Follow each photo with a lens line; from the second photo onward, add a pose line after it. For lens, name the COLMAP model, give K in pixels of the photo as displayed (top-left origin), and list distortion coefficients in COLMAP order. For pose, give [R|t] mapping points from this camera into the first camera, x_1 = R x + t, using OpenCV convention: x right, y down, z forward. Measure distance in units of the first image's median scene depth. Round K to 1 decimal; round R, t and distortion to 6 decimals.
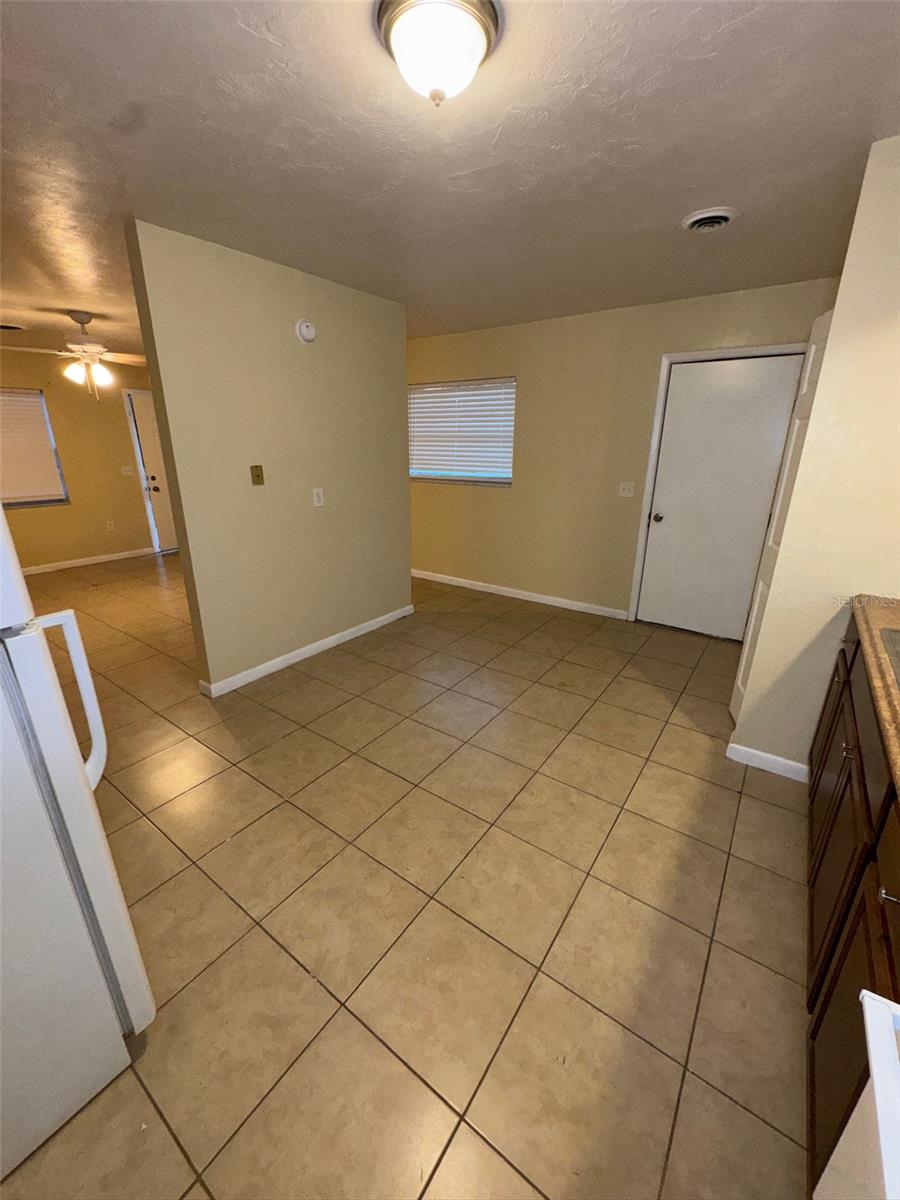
lens RADIAL K [[476.3, 0, 452.9], [0, 476.3, 598.4], [0, 0, 1]] dist [-0.002732, 0.000087]
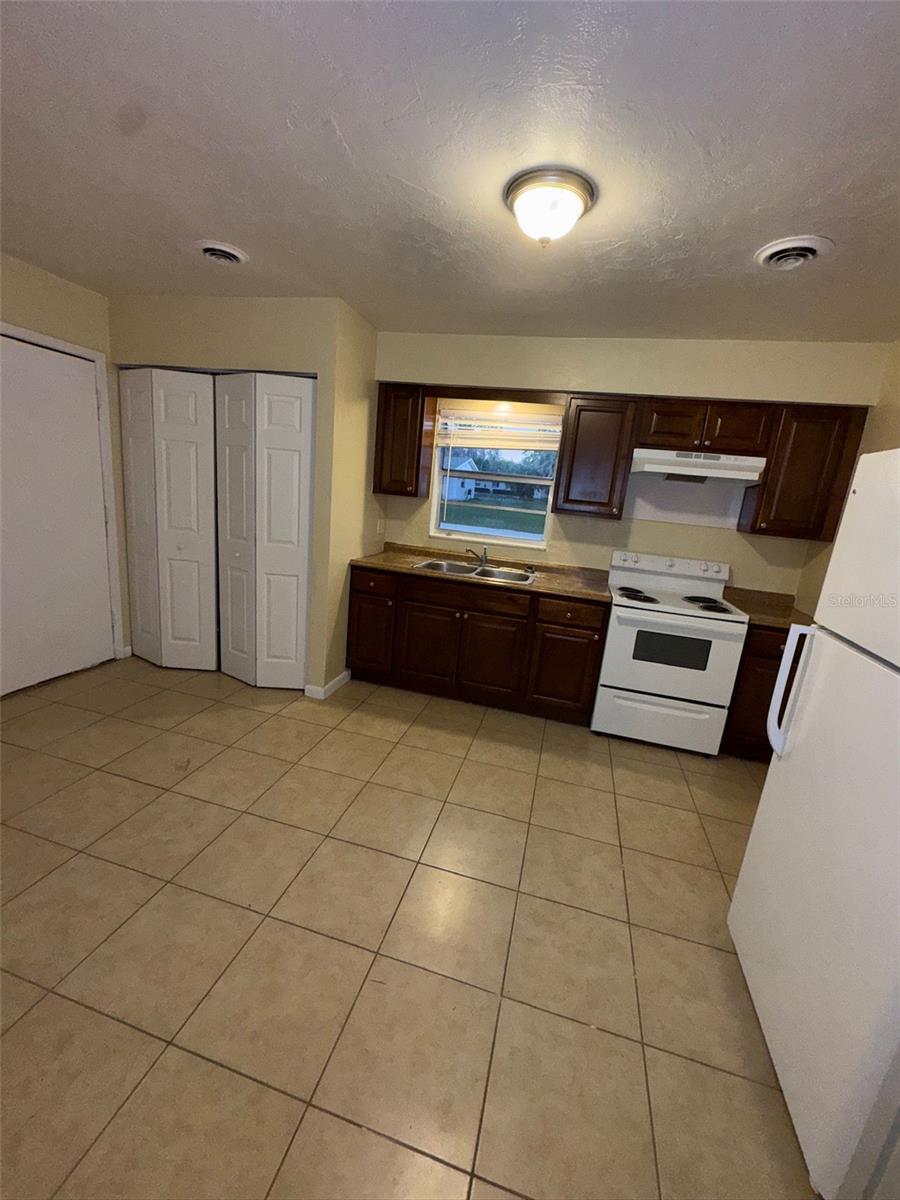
lens RADIAL K [[476.3, 0, 452.9], [0, 476.3, 598.4], [0, 0, 1]] dist [-0.002732, 0.000087]
pose [[-0.353190, -0.243429, 0.903327, -0.826448], [0.201478, 0.923108, 0.327535, -0.351834], [-0.913599, 0.297682, -0.276987, 1.112332]]
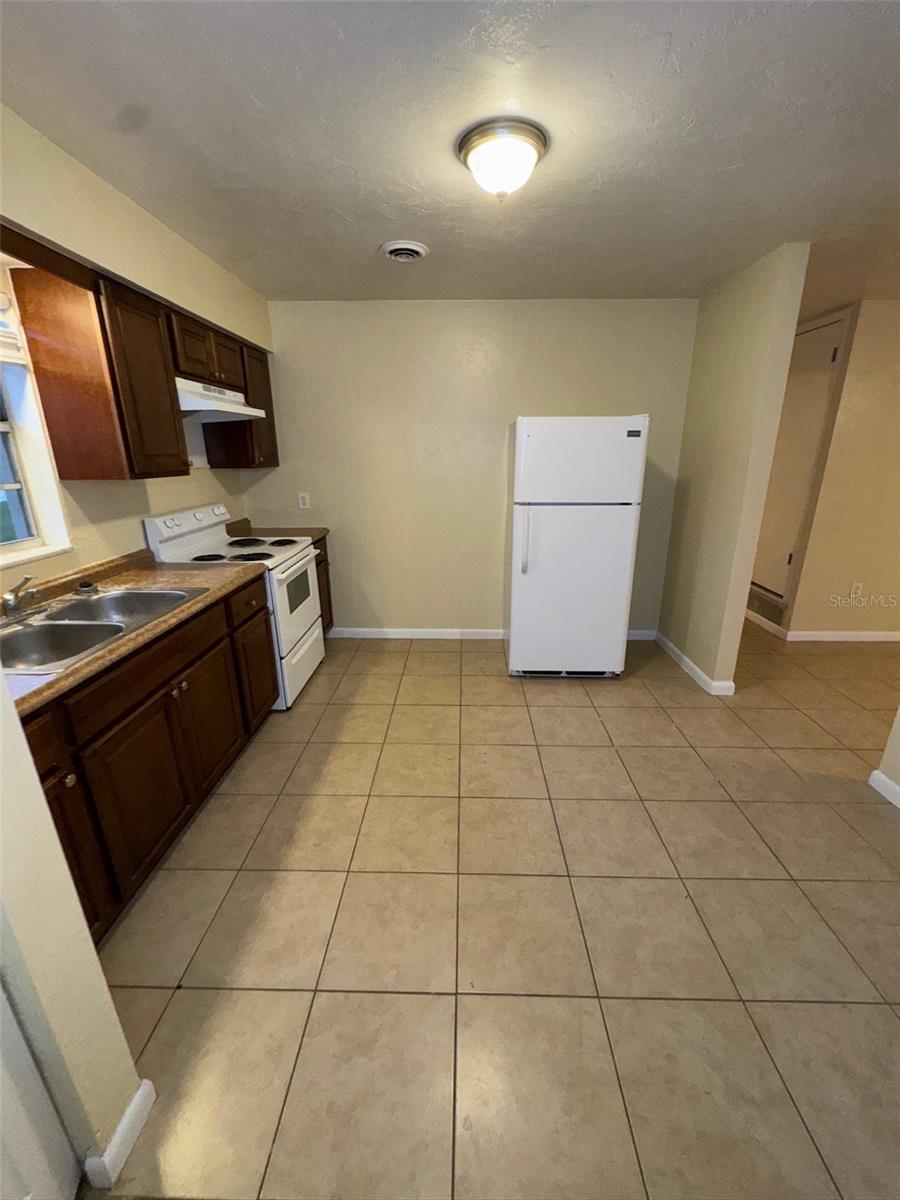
lens RADIAL K [[476.3, 0, 452.9], [0, 476.3, 598.4], [0, 0, 1]] dist [-0.002732, 0.000087]
pose [[-0.826128, 0.166005, -0.538474, 0.583417], [-0.177663, 0.830139, 0.528493, -0.458555], [0.534741, 0.532270, -0.656309, 1.407807]]
